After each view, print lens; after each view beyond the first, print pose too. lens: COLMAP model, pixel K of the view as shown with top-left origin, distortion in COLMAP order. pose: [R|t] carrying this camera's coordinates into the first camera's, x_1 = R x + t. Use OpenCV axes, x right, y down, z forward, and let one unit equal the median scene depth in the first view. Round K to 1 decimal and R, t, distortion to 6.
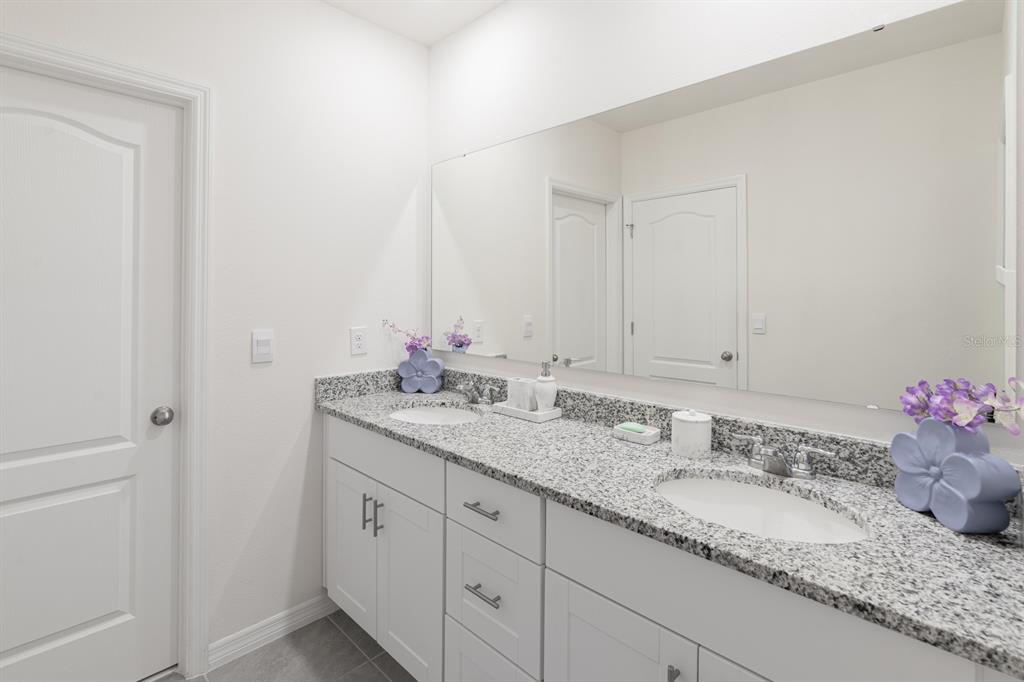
lens RADIAL K [[490.2, 0, 488.4], [0, 490.2, 293.1], [0, 0, 1]] dist [0.008604, 0.001539]
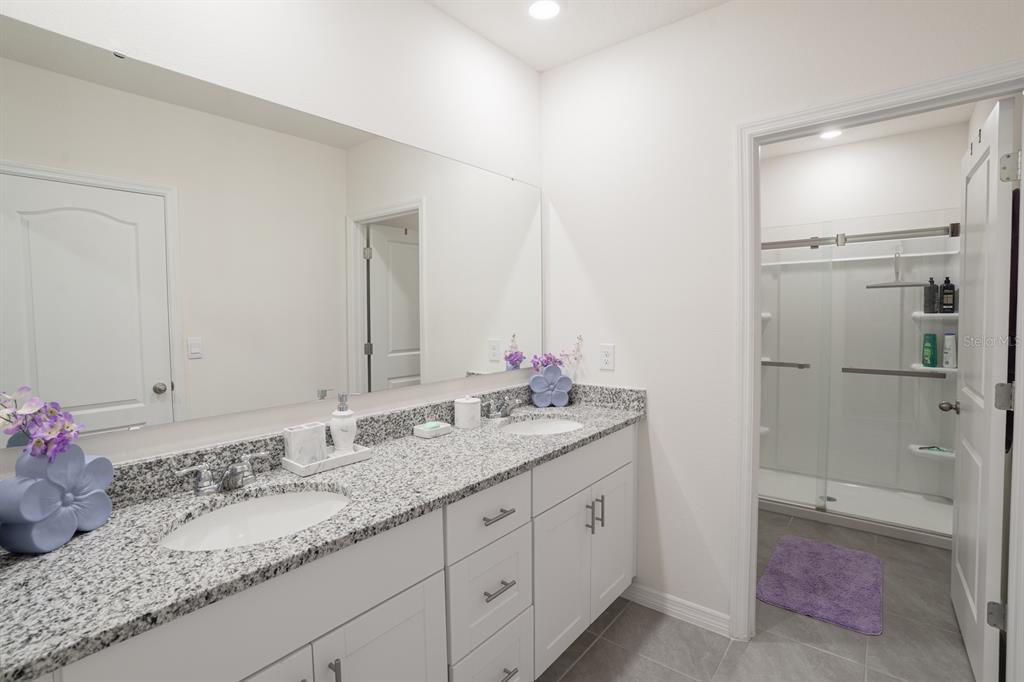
lens RADIAL K [[490.2, 0, 510.4], [0, 490.2, 344.1], [0, 0, 1]] dist [0.008604, 0.001539]
pose [[-0.138082, -0.054539, 0.988918, -0.880591], [0.005367, 0.998427, 0.055813, 0.005746], [-0.990406, 0.013014, -0.137572, 0.931726]]
